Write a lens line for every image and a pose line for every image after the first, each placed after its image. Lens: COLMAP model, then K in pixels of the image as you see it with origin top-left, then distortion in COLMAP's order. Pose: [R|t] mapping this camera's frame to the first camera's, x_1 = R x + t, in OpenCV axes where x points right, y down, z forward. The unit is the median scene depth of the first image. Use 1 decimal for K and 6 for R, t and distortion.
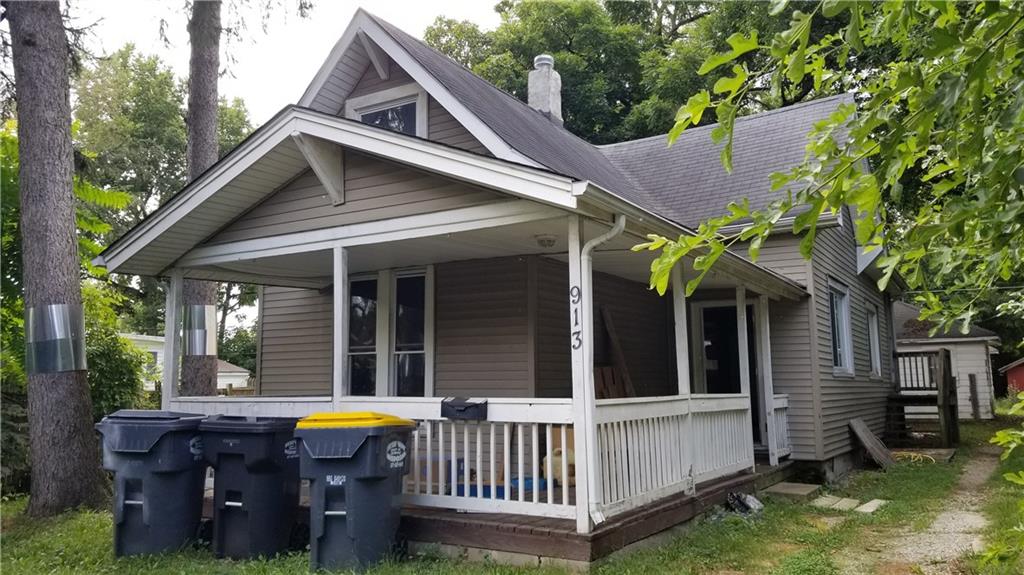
lens RADIAL K [[800.5, 0, 520.7], [0, 800.5, 280.9], [0, 0, 1]] dist [0.032664, -0.078701]
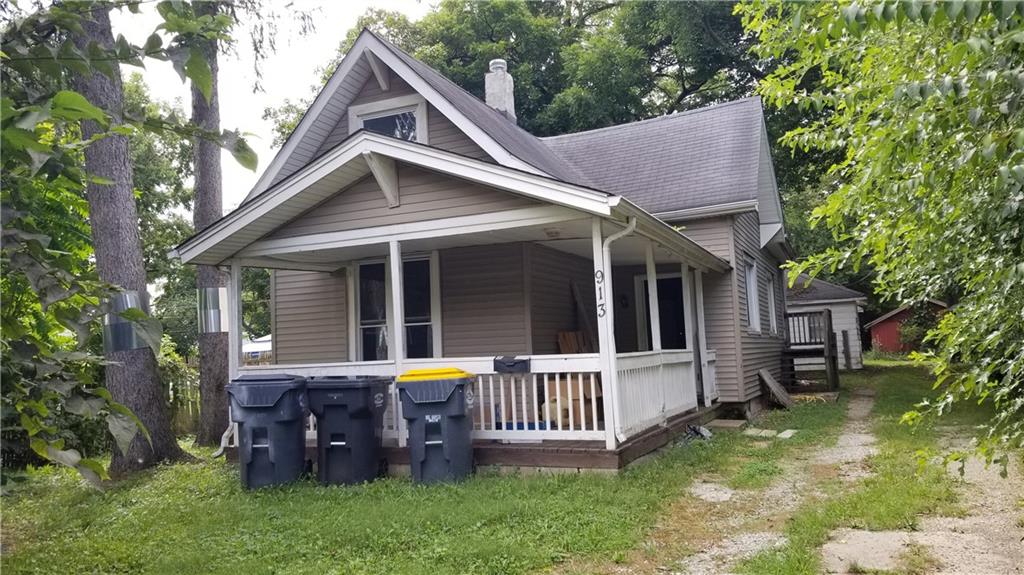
lens RADIAL K [[800.5, 0, 503.9], [0, 800.5, 286.0], [0, 0, 1]] dist [0.032664, -0.078701]
pose [[0.992153, -0.022401, 0.123006, -0.179893], [0.016978, 0.998845, 0.044954, -0.021392], [-0.123871, -0.042513, 0.991387, -0.222586]]
